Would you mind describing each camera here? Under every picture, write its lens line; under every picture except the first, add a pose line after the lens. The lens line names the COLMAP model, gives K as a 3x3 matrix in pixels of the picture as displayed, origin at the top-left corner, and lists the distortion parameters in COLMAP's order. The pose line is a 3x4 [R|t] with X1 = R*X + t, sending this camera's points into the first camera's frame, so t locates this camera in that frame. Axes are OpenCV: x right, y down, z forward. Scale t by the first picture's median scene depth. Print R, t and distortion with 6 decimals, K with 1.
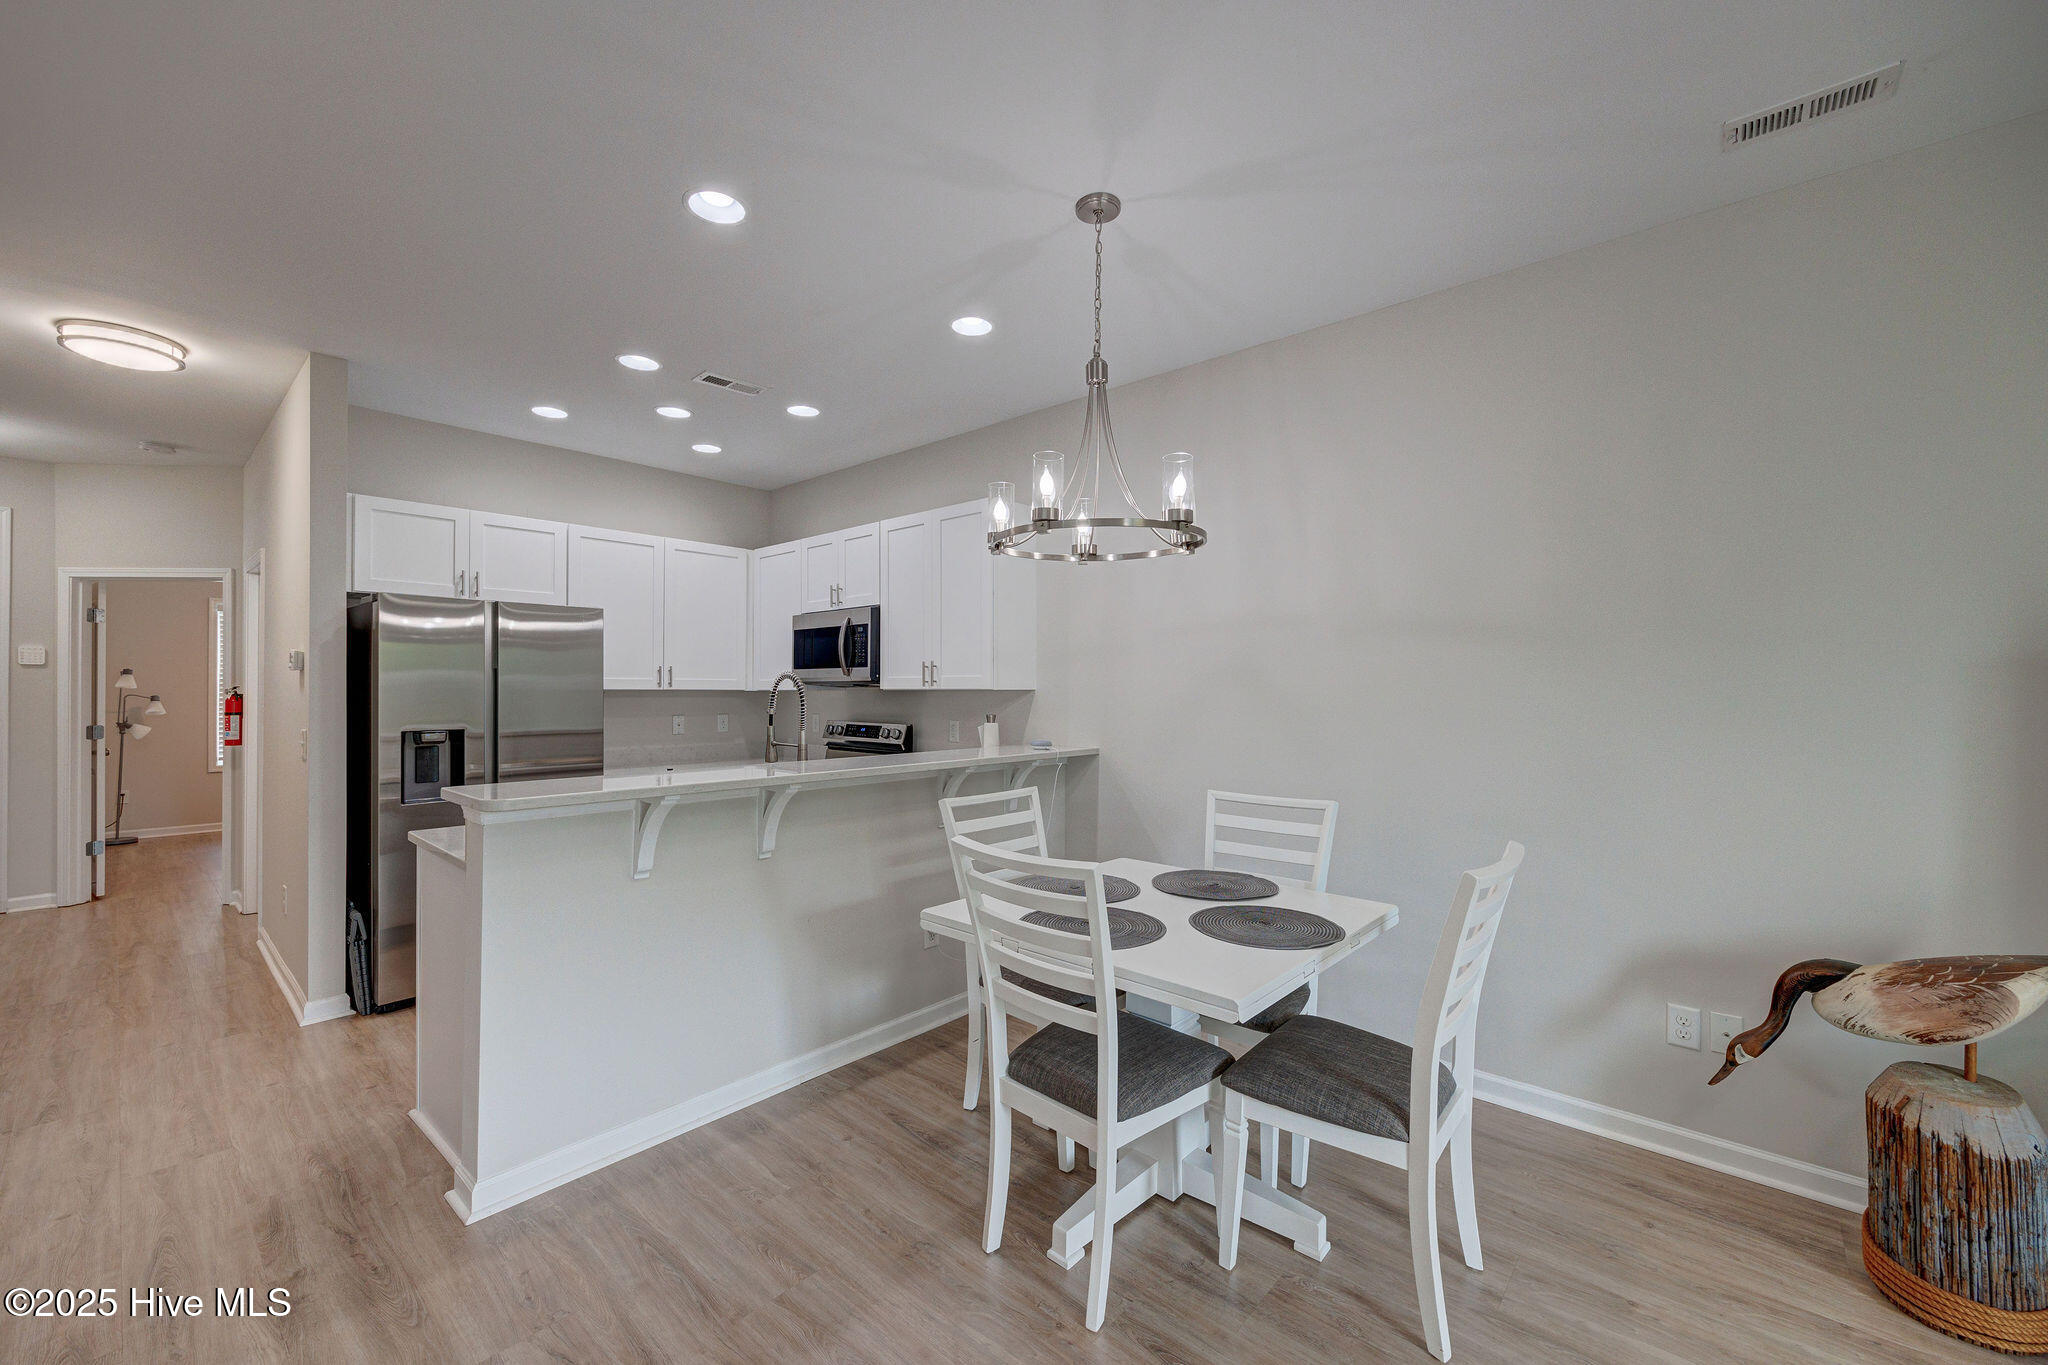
lens RADIAL K [[829.2, 0, 1029.2], [0, 829.2, 681.2], [0, 0, 1]] dist [-0.003792, 0.000212]
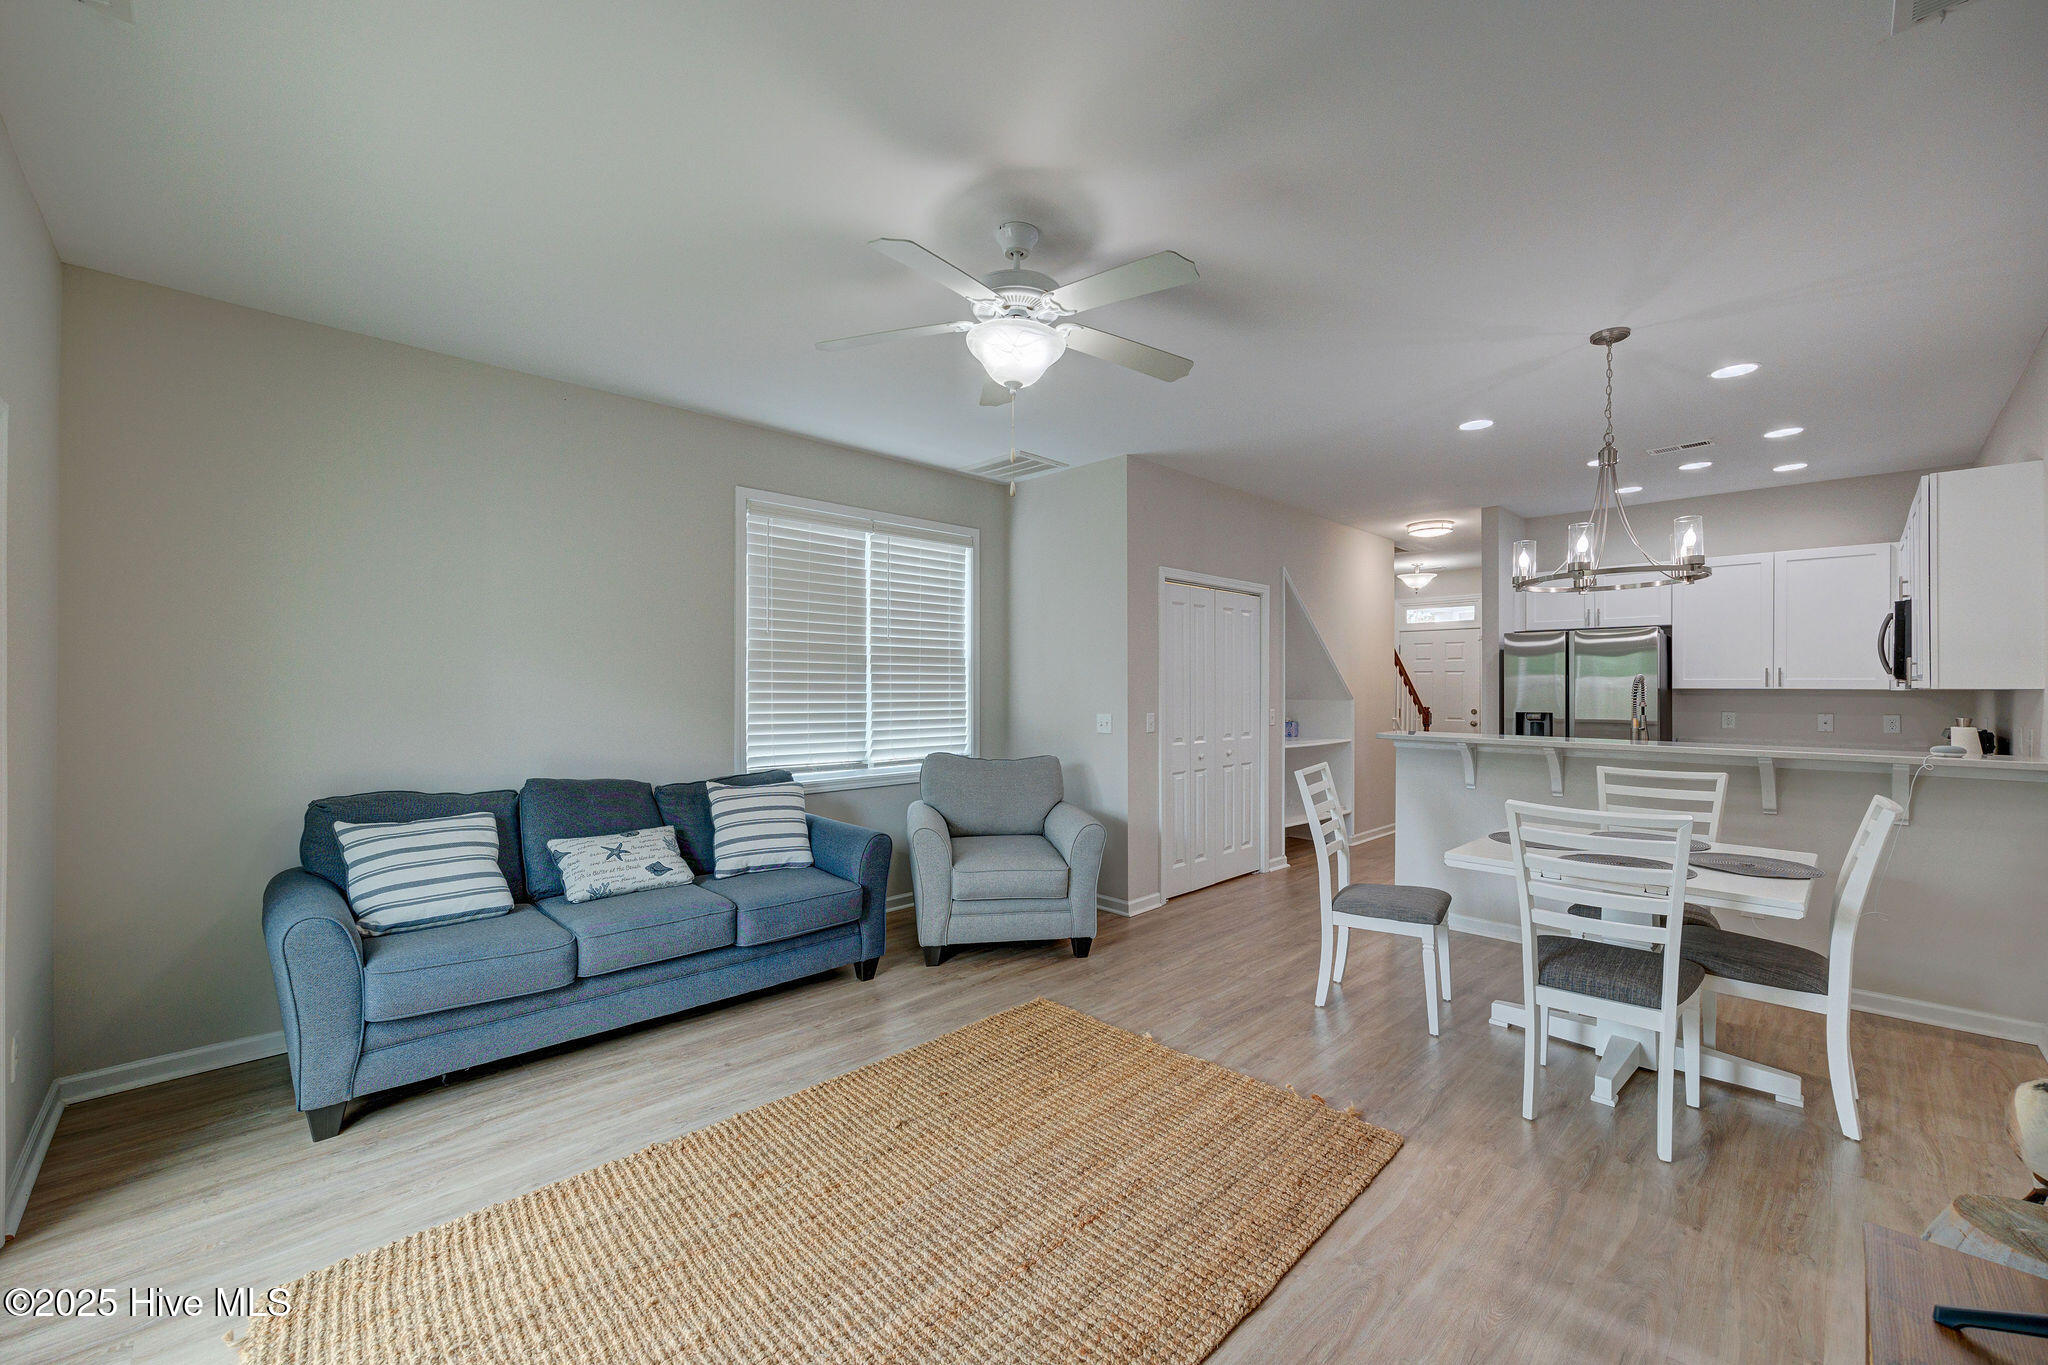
lens RADIAL K [[815.7, 0, 1028.7], [0, 815.7, 684.6], [0, 0, 1]] dist [-0.003161, -0.000028]
pose [[-0.047191, -0.002359, -0.998883, 0.794233], [0.005390, 0.999982, -0.002617, 0.002437], [0.998871, -0.005507, -0.047177, 0.060741]]
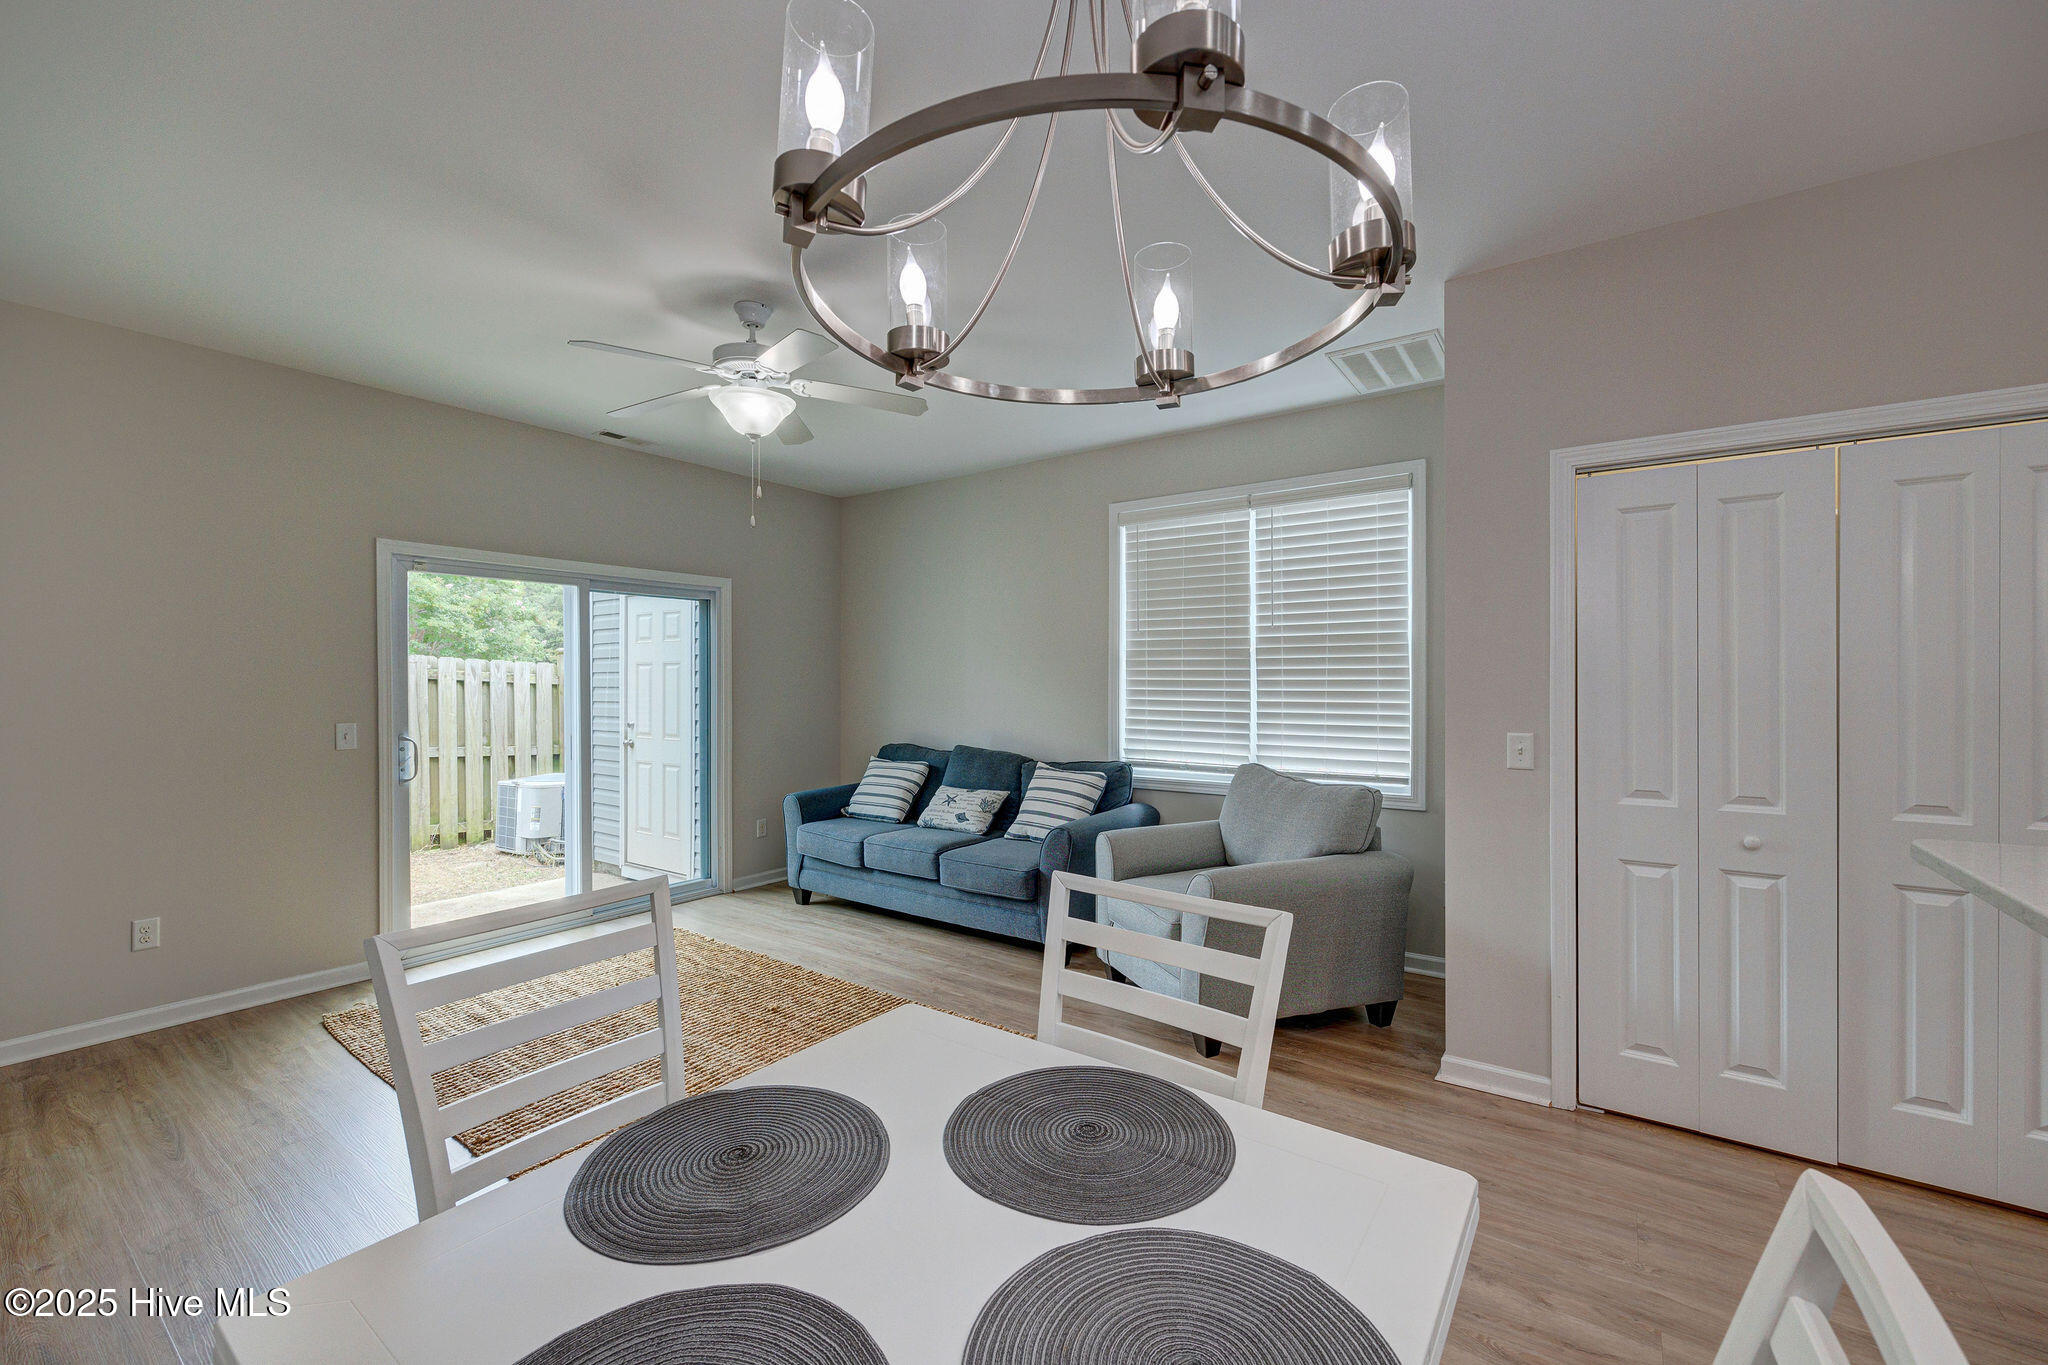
lens RADIAL K [[829.2, 0, 1029.2], [0, 829.2, 681.2], [0, 0, 1]] dist [-0.003792, 0.000212]
pose [[-0.992610, 0.001251, -0.121338, 0.083751], [0.002412, 0.999953, -0.009423, 0.006972], [0.121321, -0.009646, -0.992566, 0.748303]]
